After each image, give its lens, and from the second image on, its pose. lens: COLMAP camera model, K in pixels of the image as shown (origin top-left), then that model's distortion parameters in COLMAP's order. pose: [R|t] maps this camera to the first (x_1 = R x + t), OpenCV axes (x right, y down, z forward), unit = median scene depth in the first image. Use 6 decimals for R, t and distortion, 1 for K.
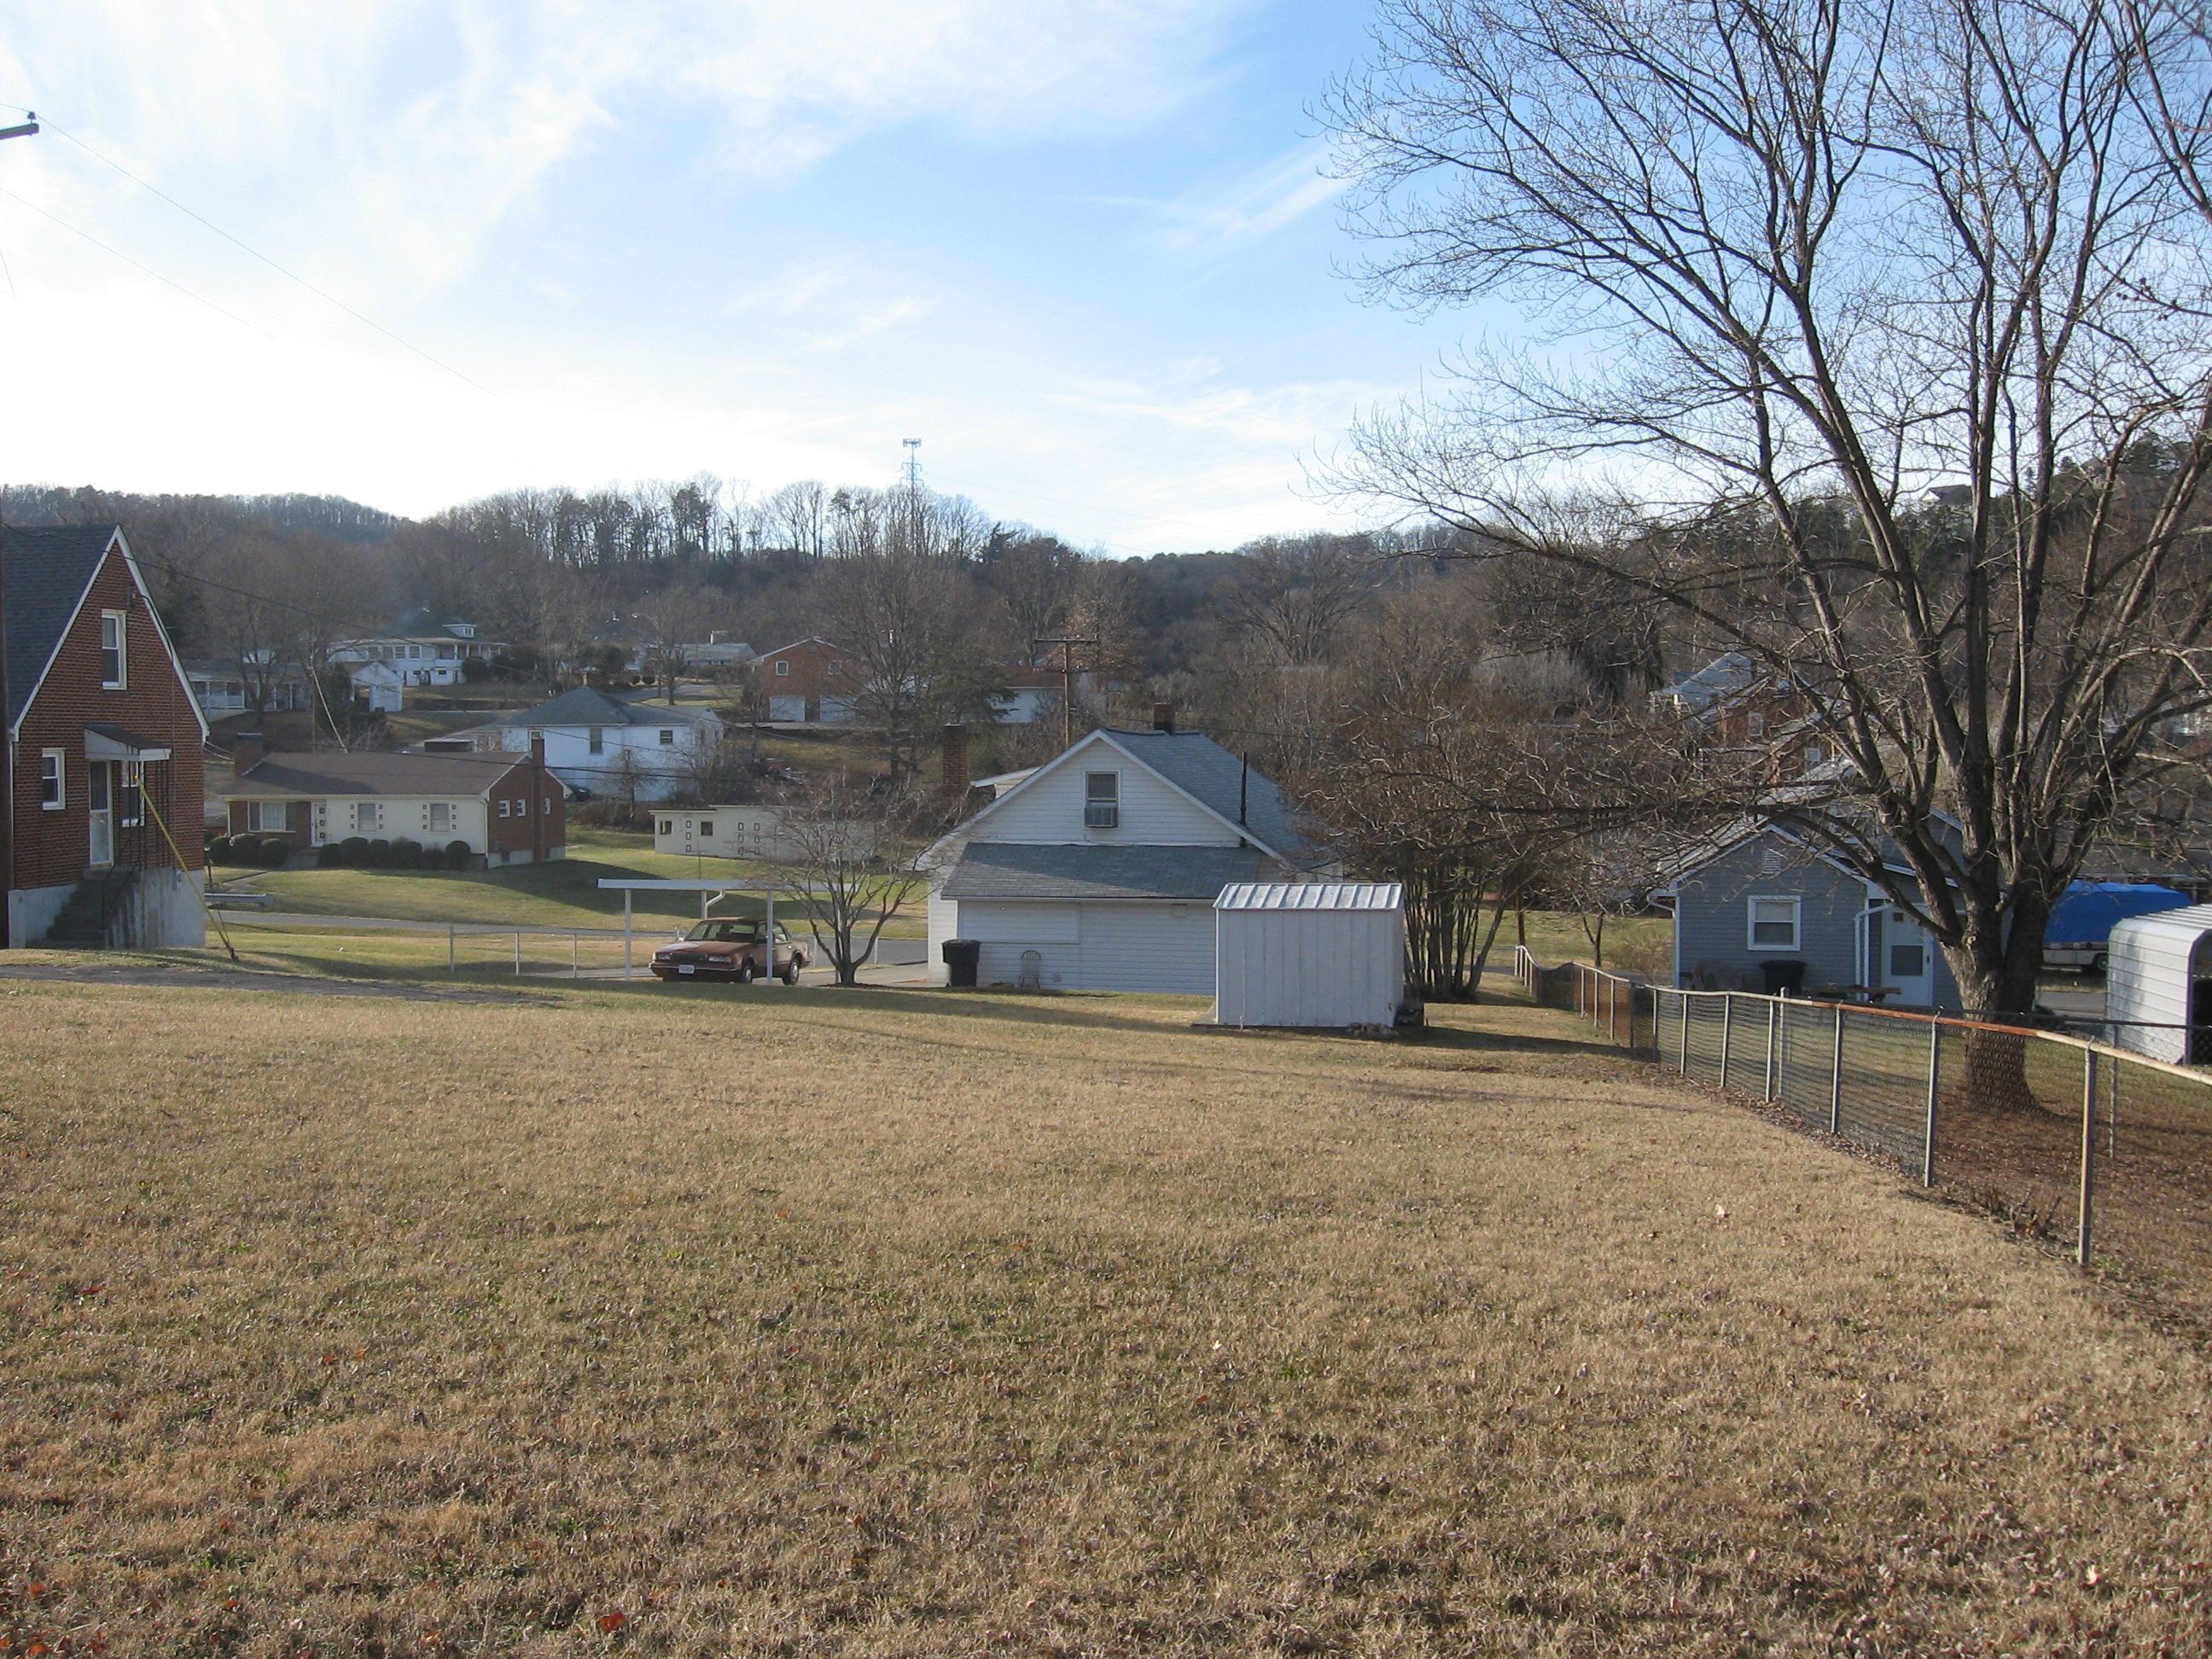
lens RADIAL K [[2315.0, 0, 1101.1], [0, 2315.0, 846.3], [0, 0, 1]] dist [-0.116187, 0.000000]
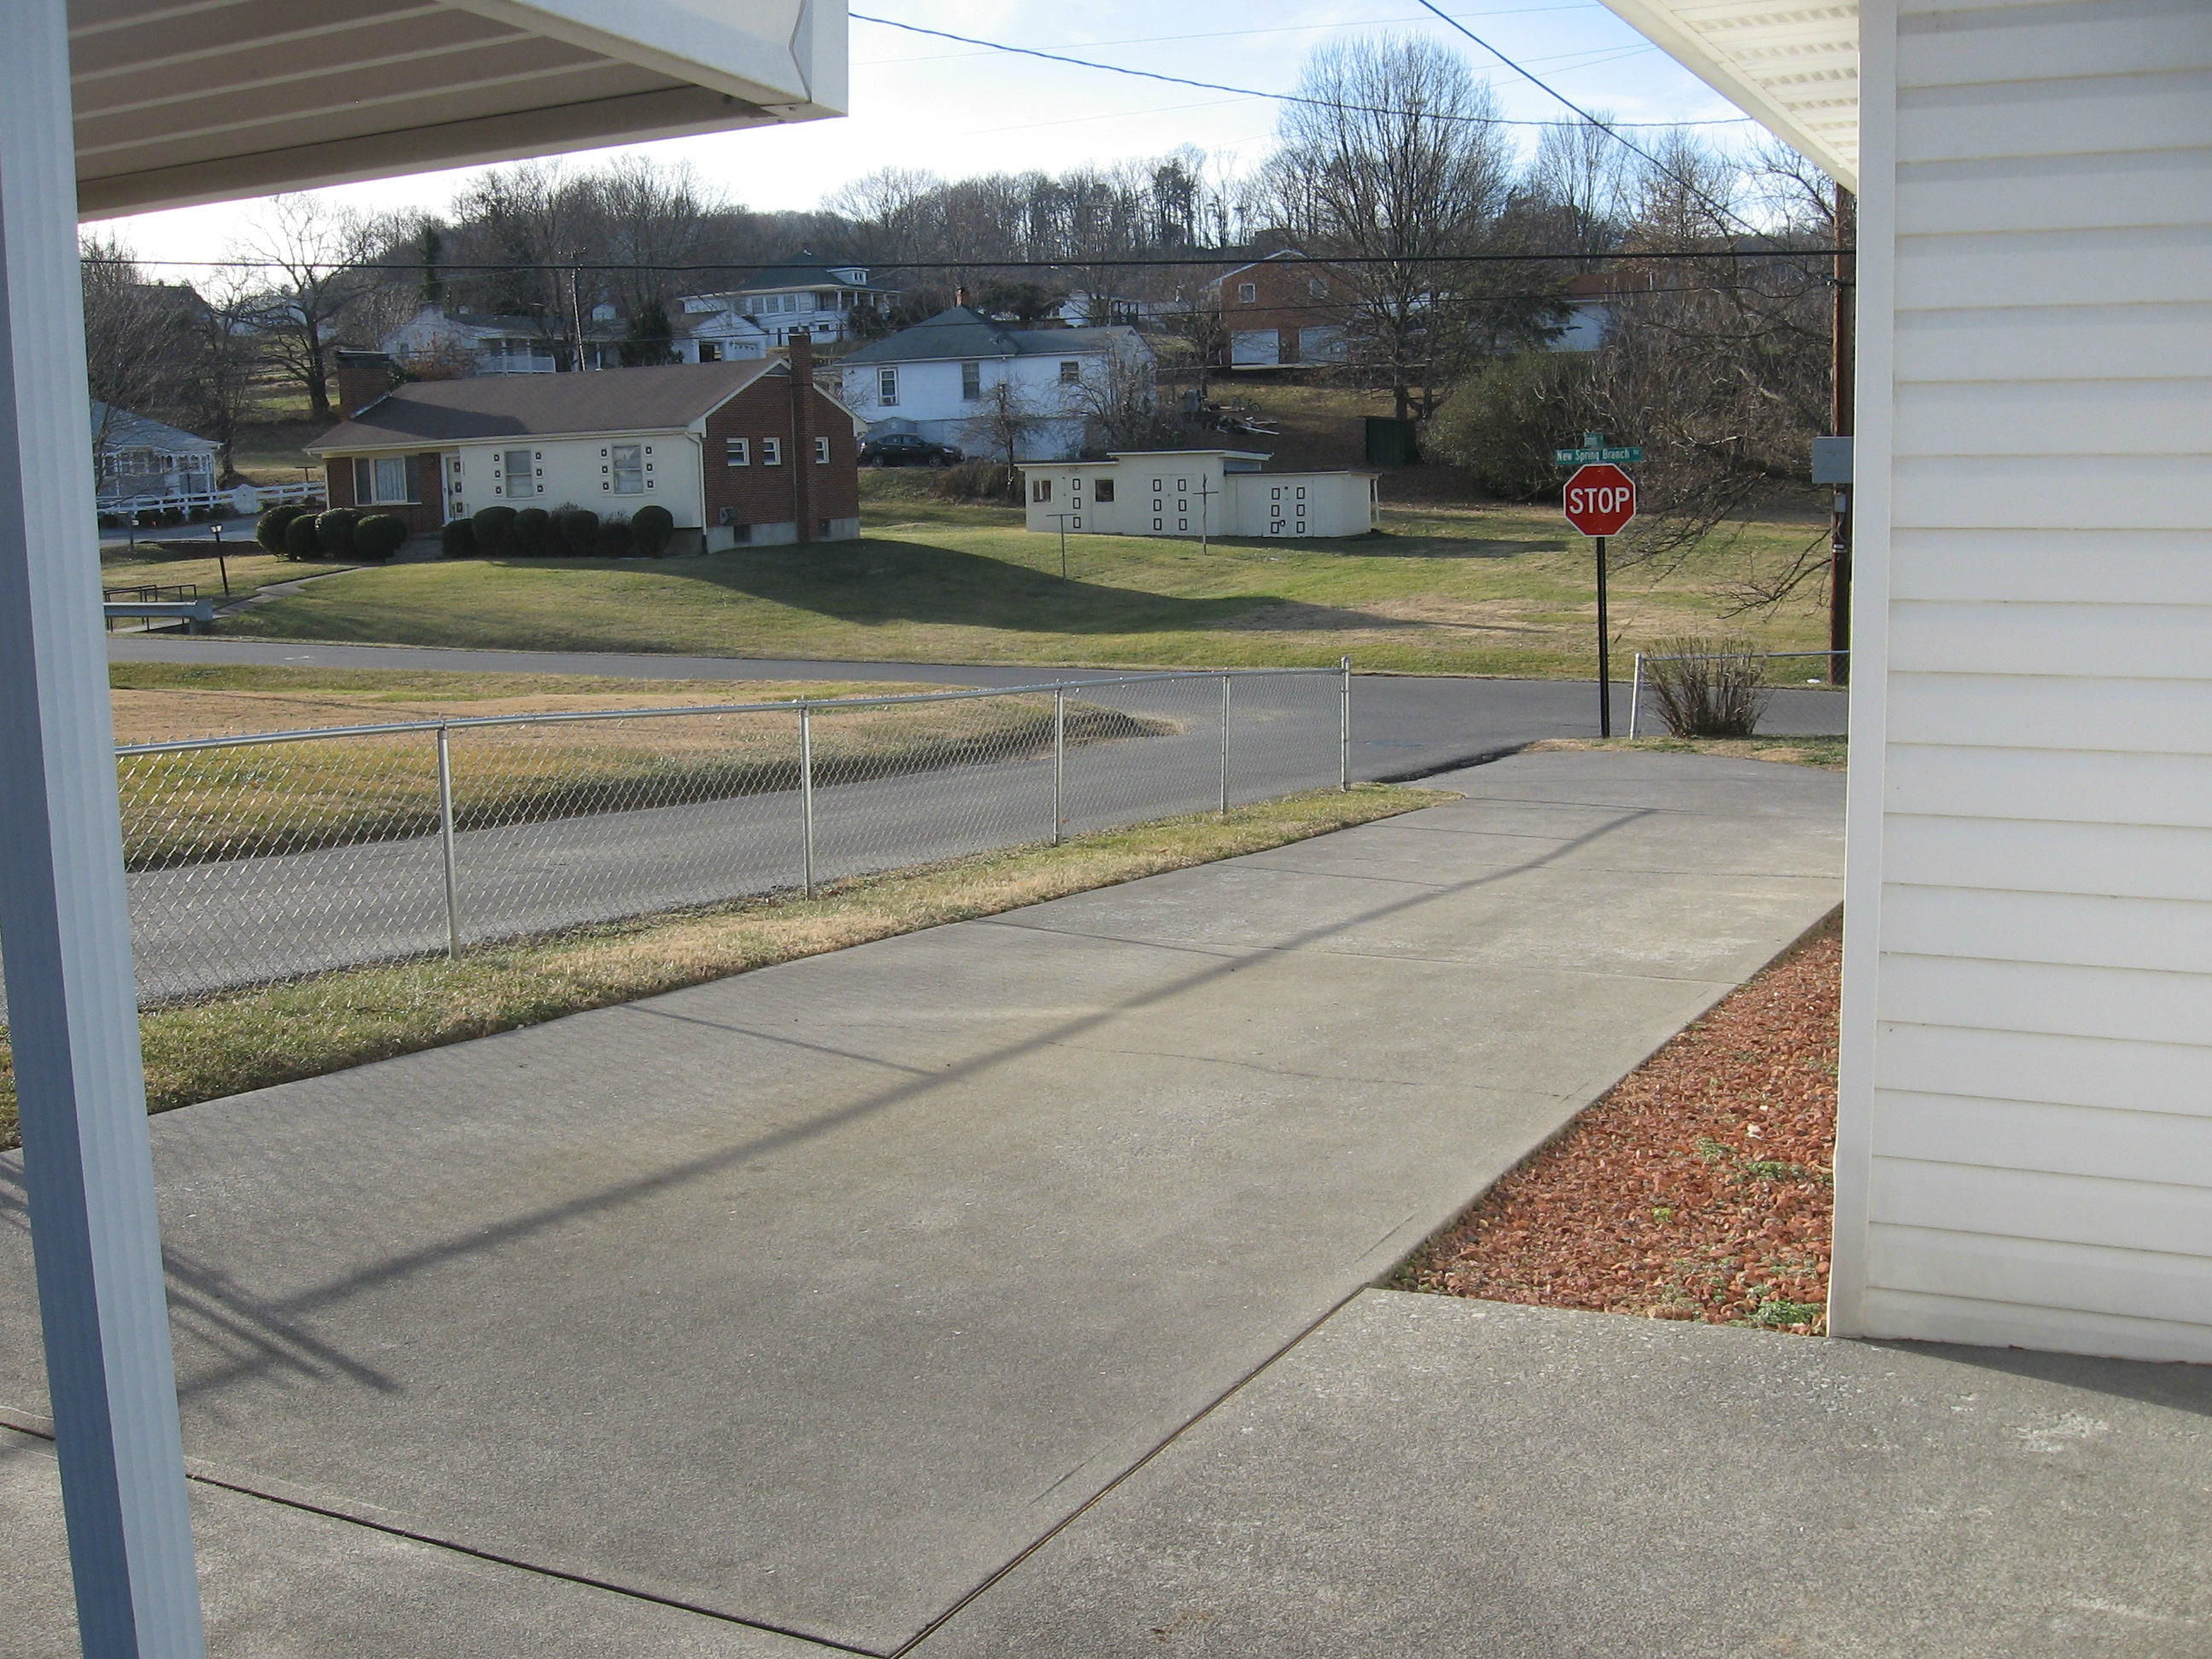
lens RADIAL K [[2315.0, 0, 1103.2], [0, 2315.0, 838.4], [0, 0, 1]] dist [-0.116187, 0.000000]
pose [[0.976542, 0.007455, -0.215200, -0.030950], [0.018359, 0.992878, 0.117708, 0.011126], [0.214545, -0.118898, 0.969450, 0.336533]]
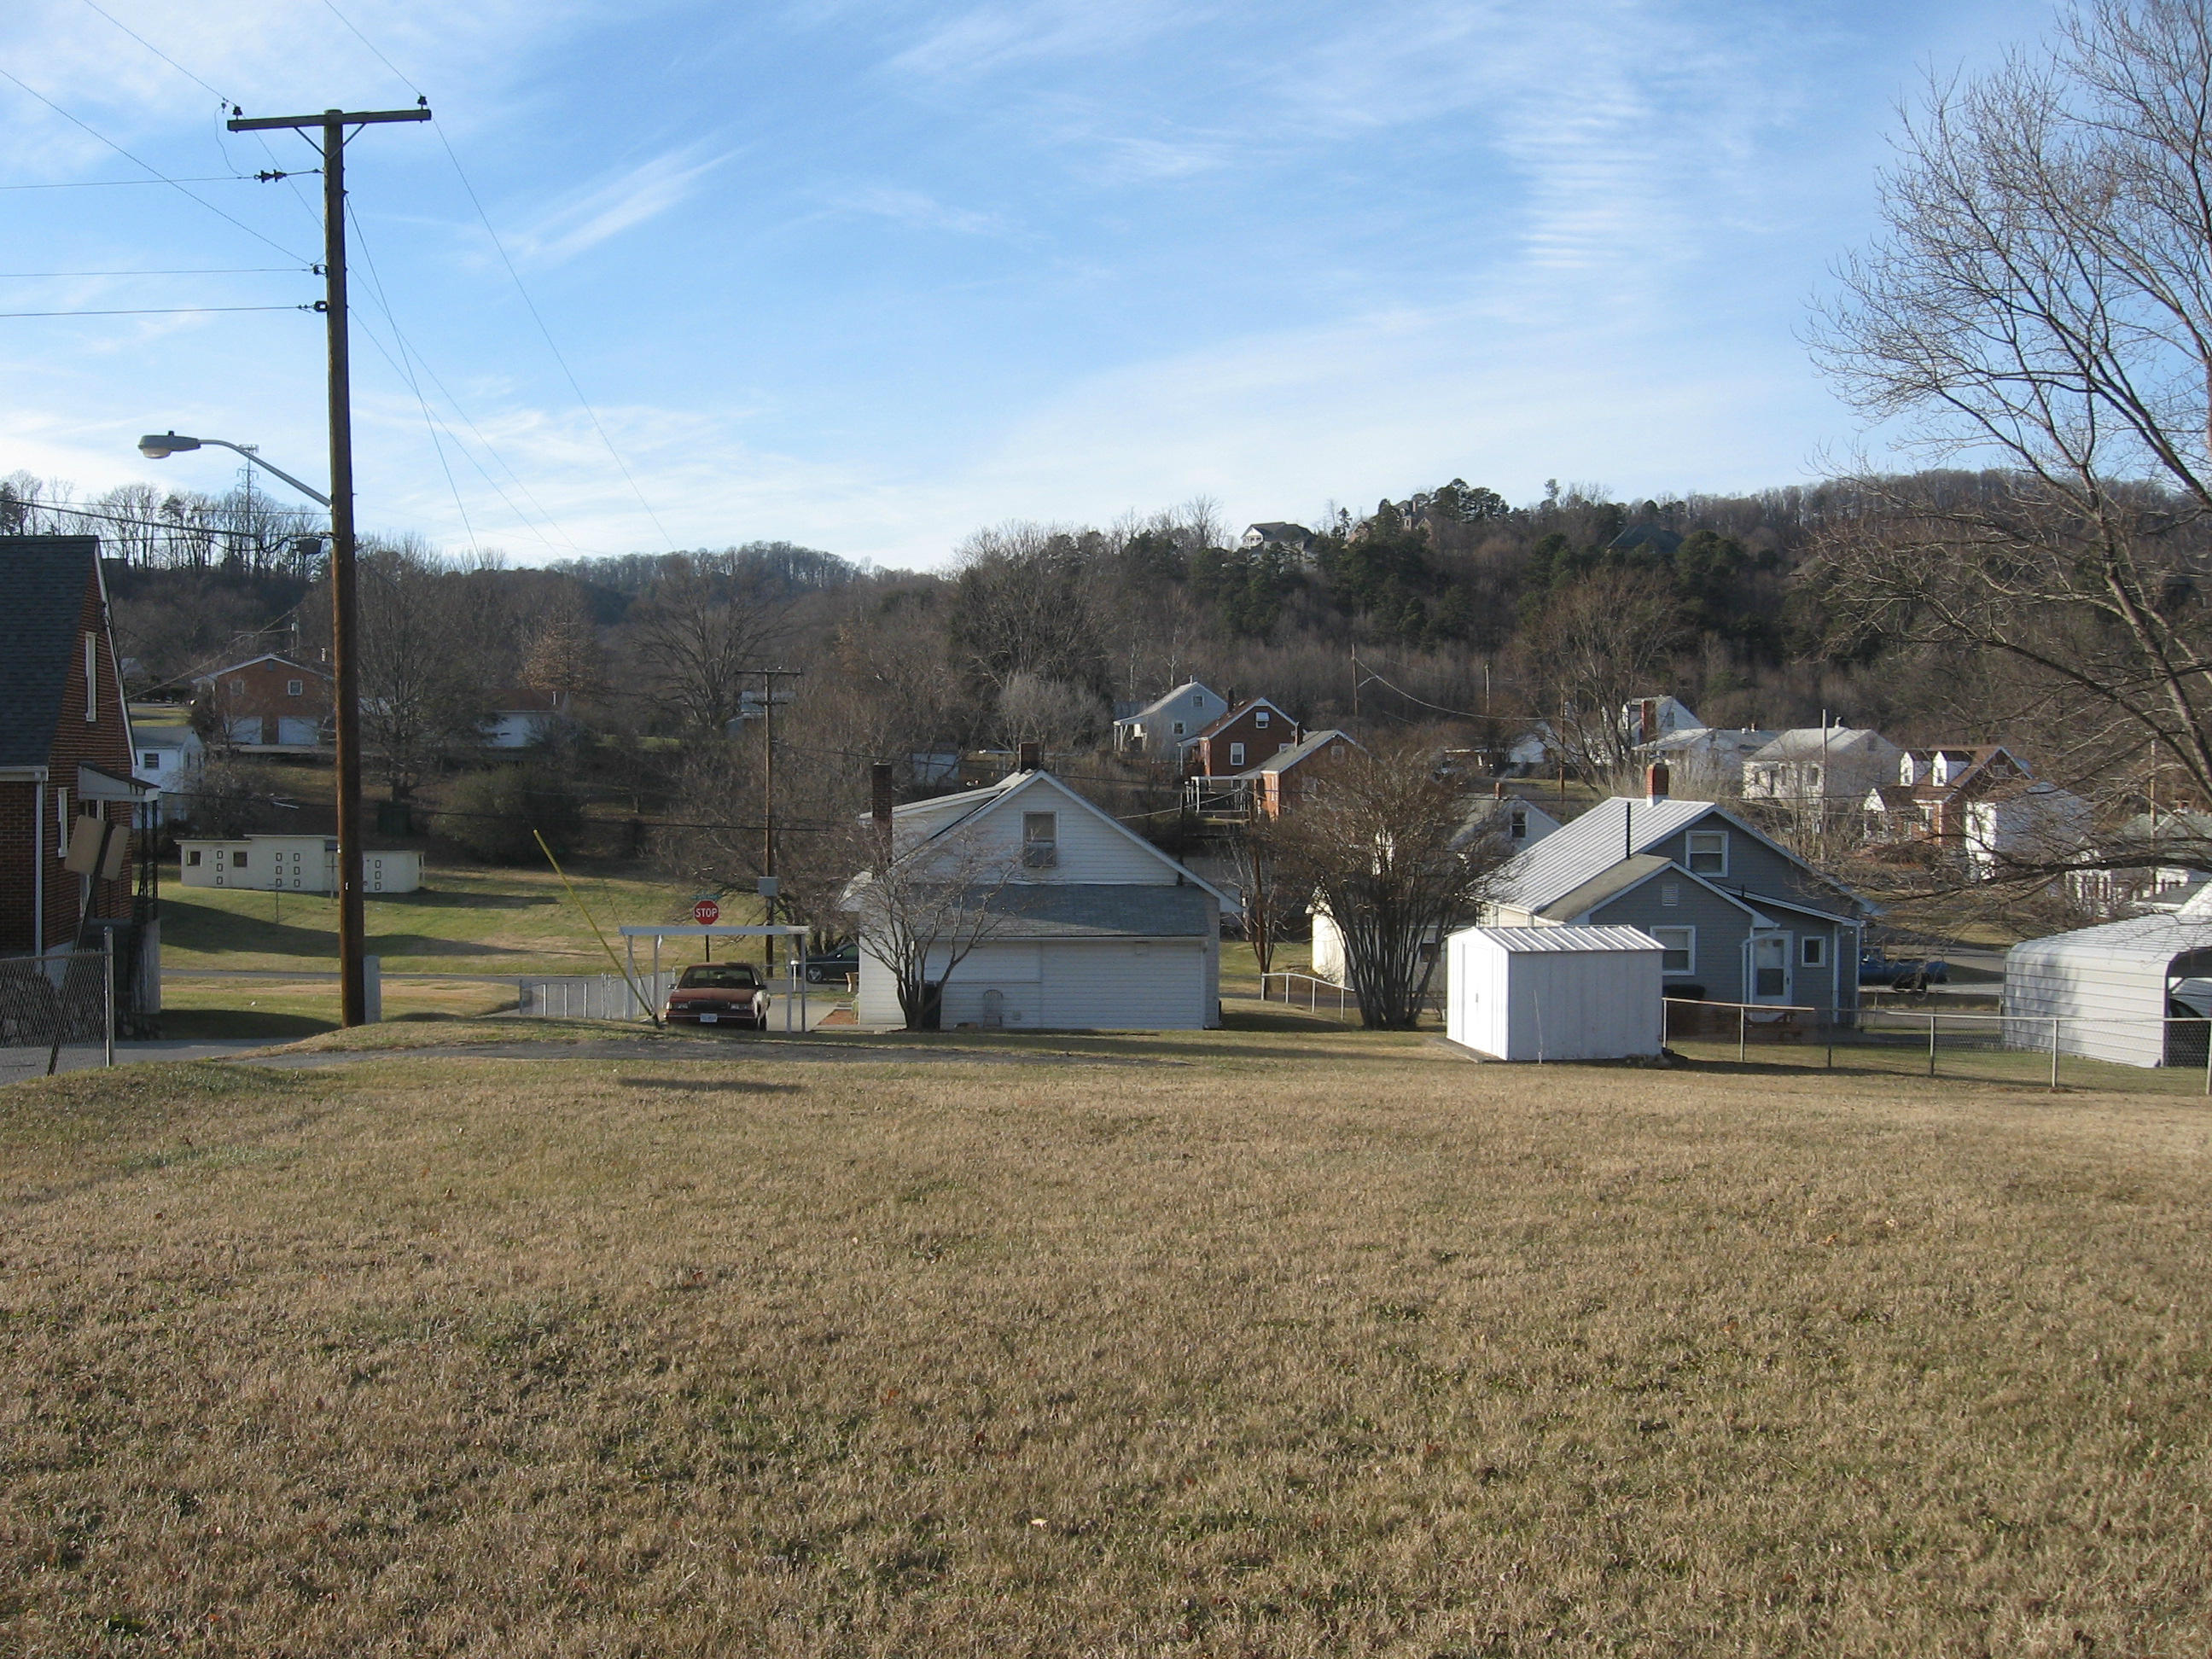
lens RADIAL K [[2315.0, 0, 1090.2], [0, 2315.0, 835.7], [0, 0, 1]] dist [-0.116187, 0.000000]
pose [[0.956478, -0.001979, 0.291797, -0.098935], [0.005948, 0.999901, -0.012715, -0.003122], [-0.291743, 0.013897, 0.956396, 0.008426]]
